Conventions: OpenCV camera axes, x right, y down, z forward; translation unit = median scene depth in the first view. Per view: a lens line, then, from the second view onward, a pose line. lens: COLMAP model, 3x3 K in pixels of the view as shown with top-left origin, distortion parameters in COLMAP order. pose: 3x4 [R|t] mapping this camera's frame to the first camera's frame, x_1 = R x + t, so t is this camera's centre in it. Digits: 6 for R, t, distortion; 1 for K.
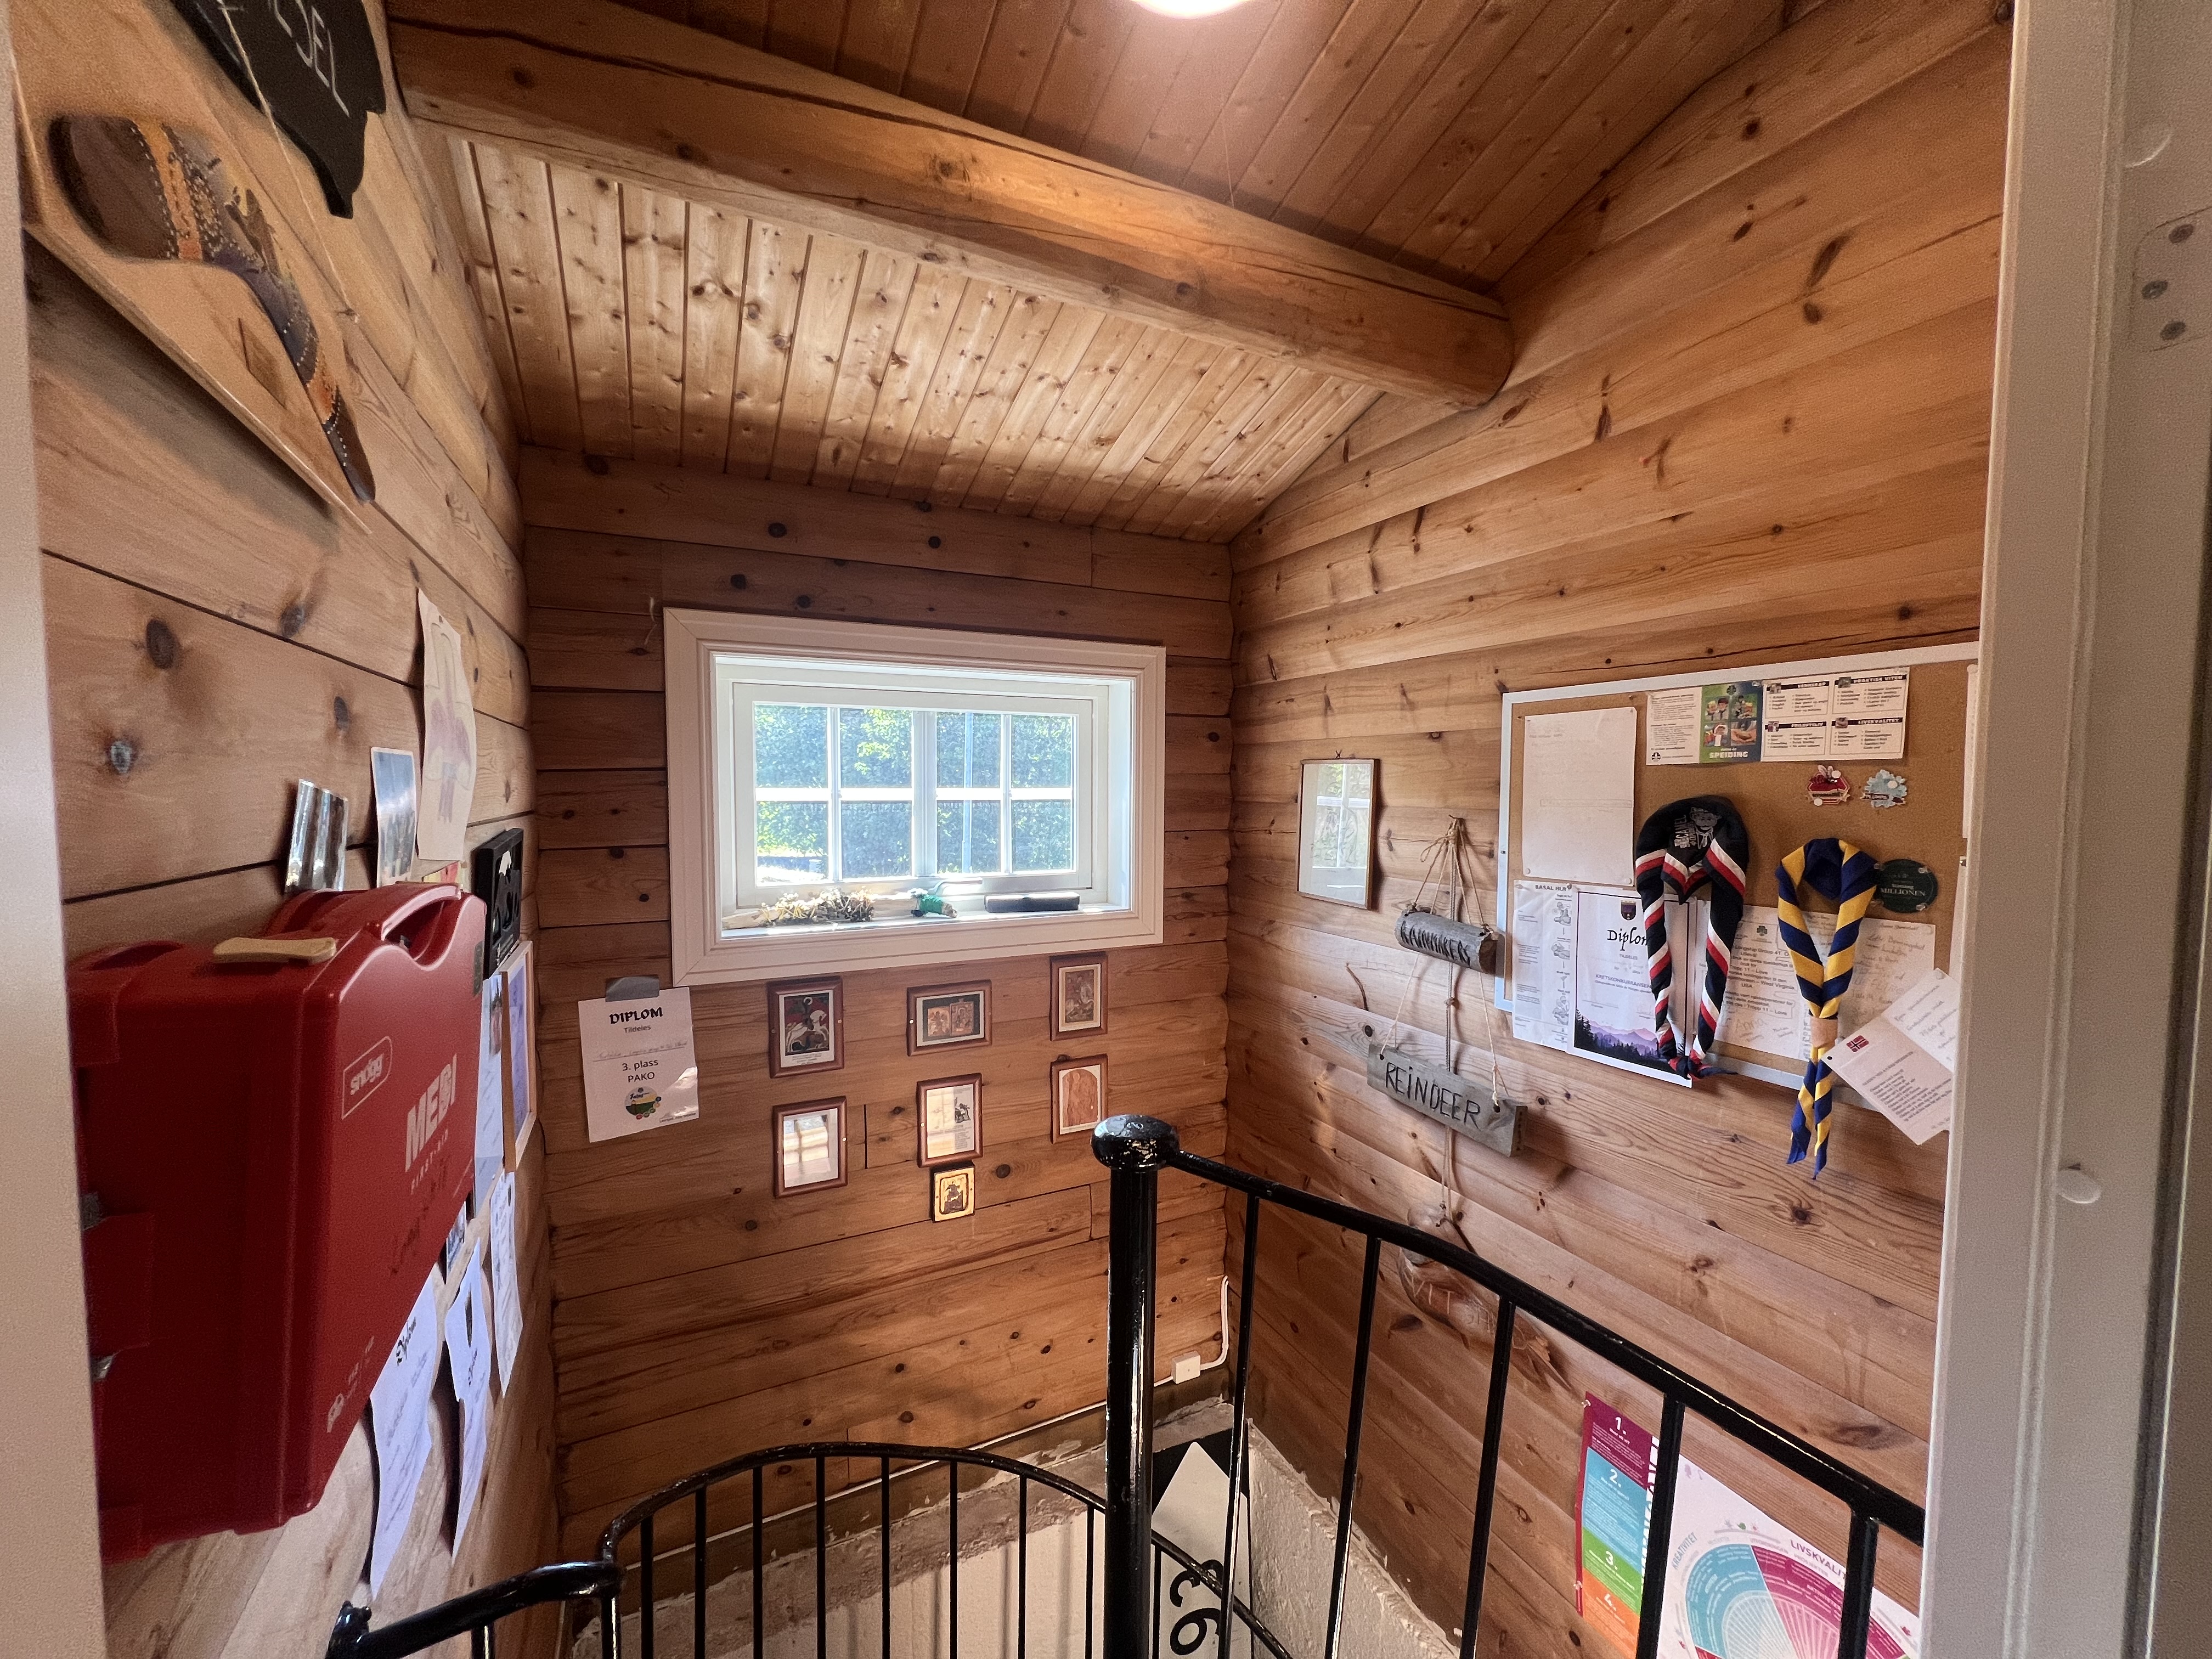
lens RADIAL K [[880.0, 0, 1102.5], [0, 880.0, 827.0], [0, 0, 1]] dist [-0.000047, -0.000144]
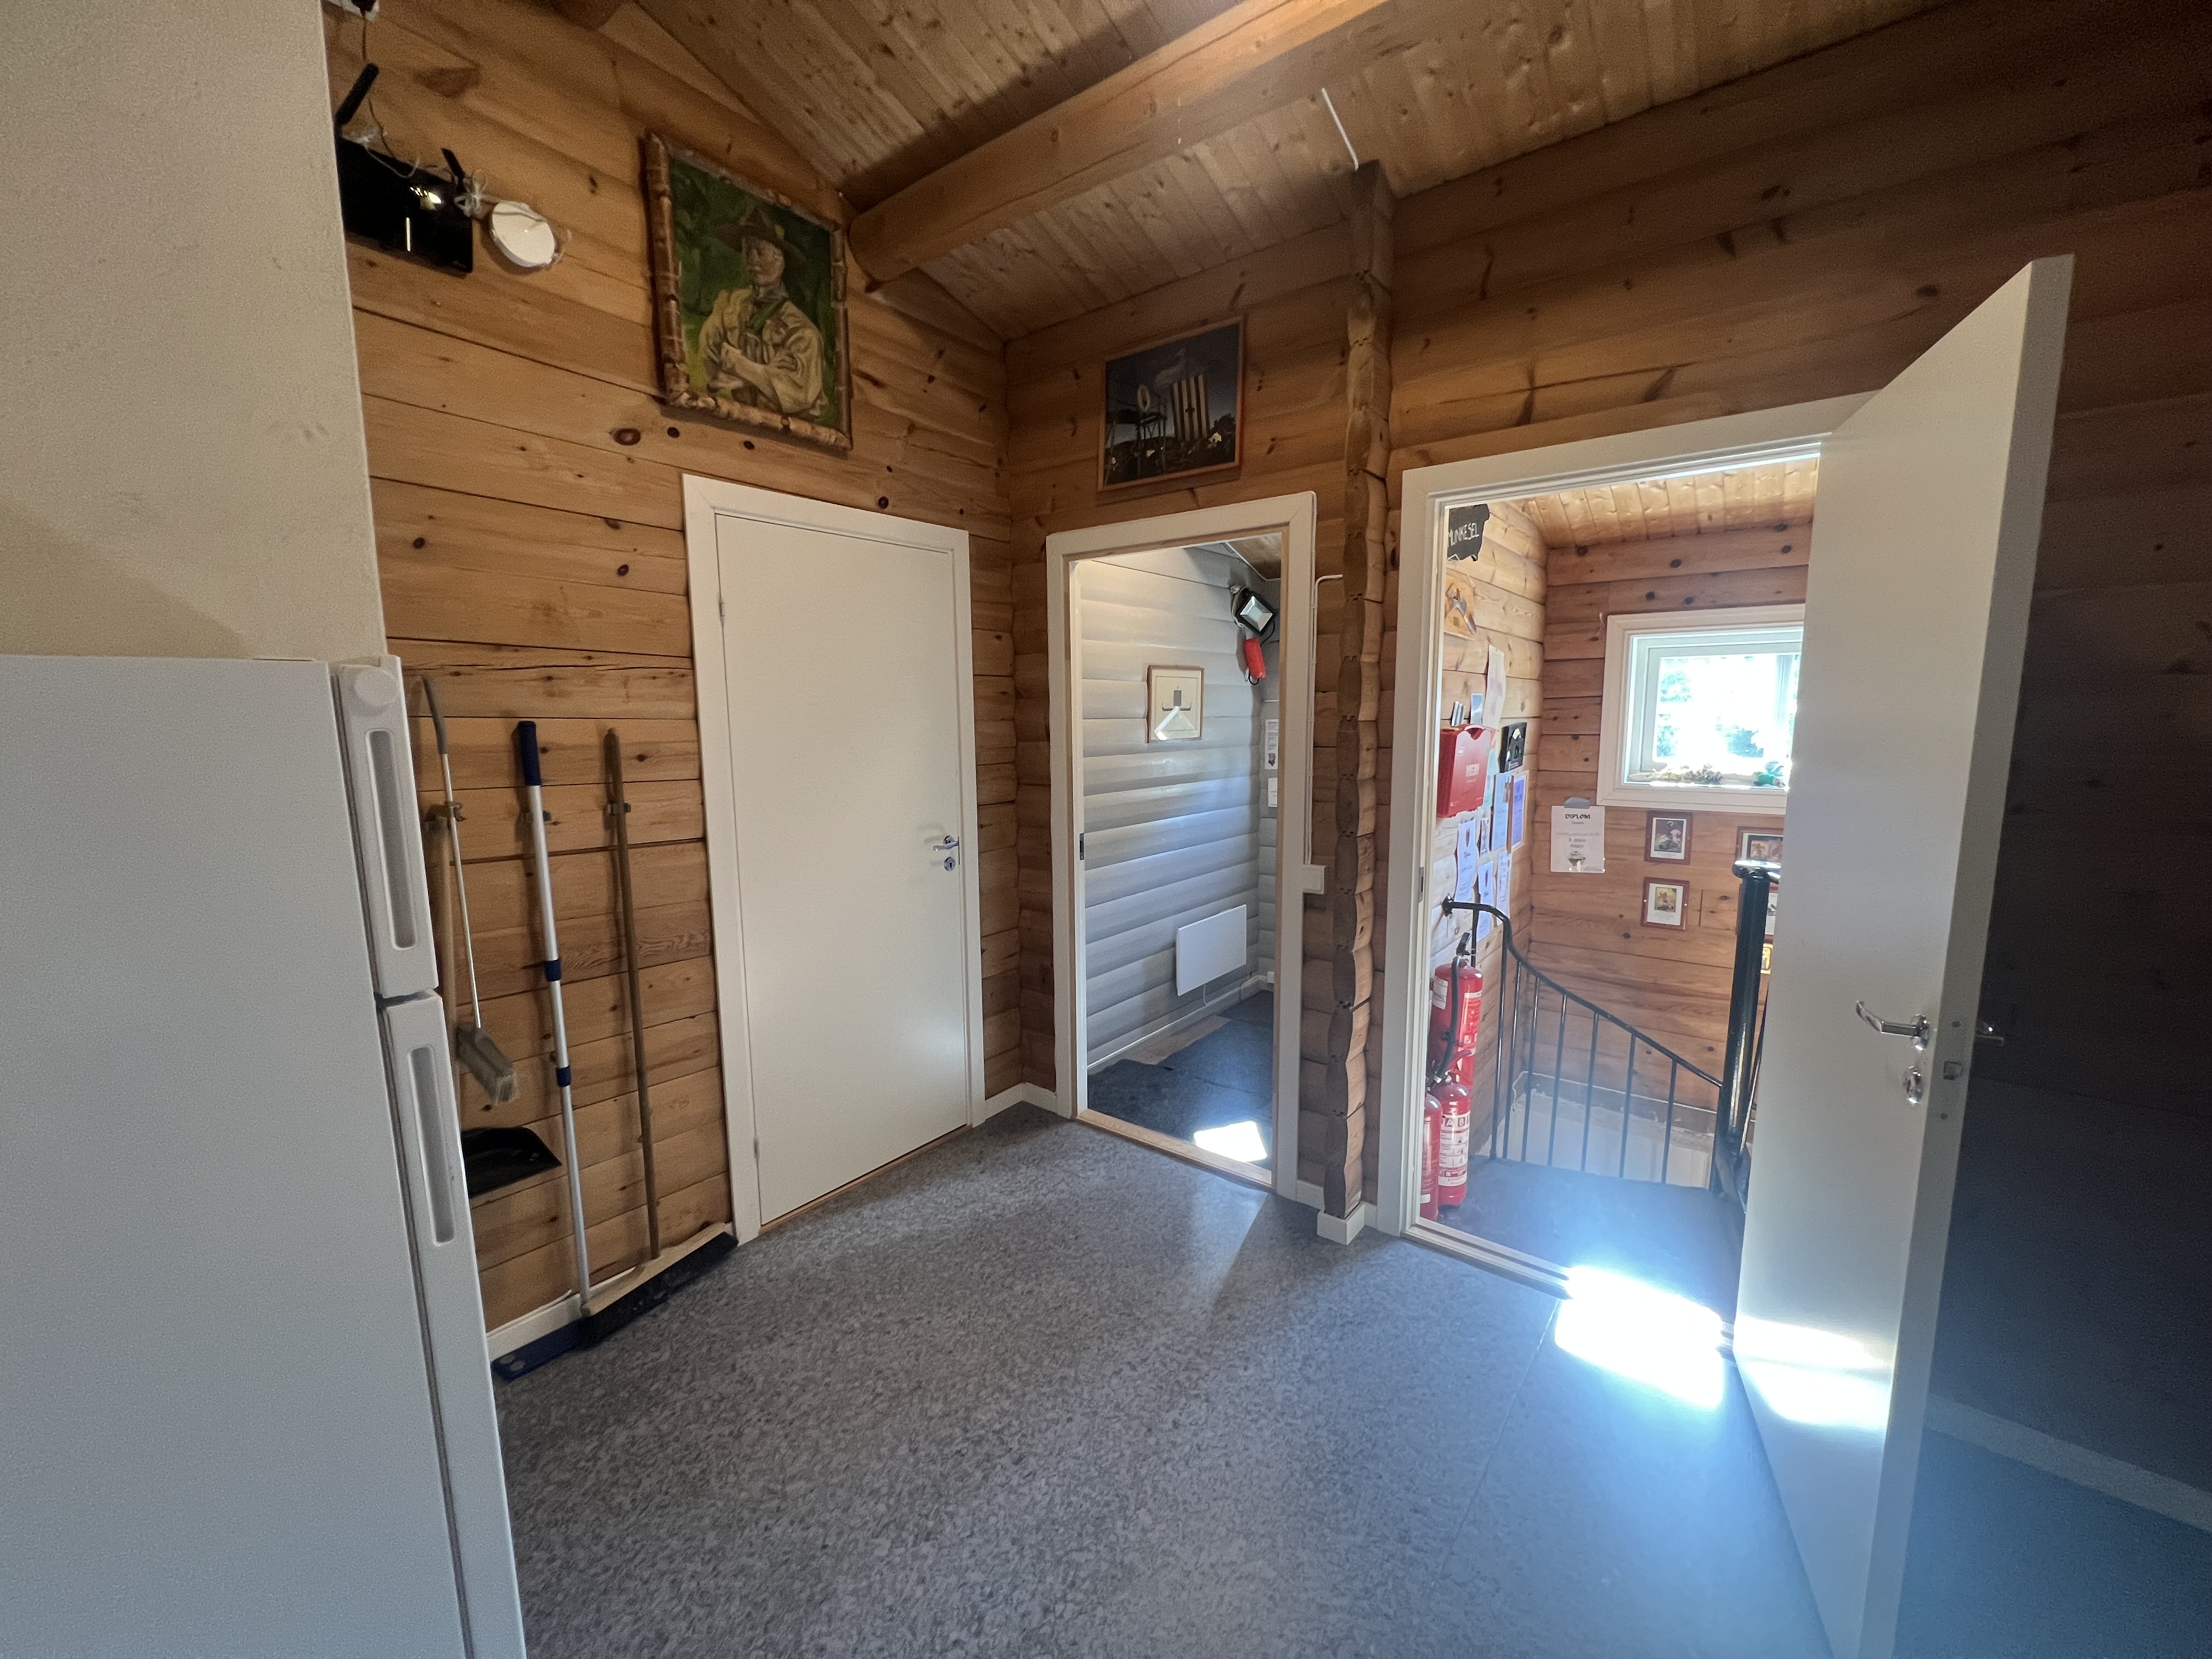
lens RADIAL K [[880.0, 0, 1102.5], [0, 880.0, 827.0], [0, 0, 1]] dist [-0.000047, -0.000144]
pose [[0.430739, 0.112617, -0.895423, 0.847232], [-0.037904, 0.993566, 0.106727, 0.059681], [0.901680, -0.012031, 0.432236, -0.906670]]
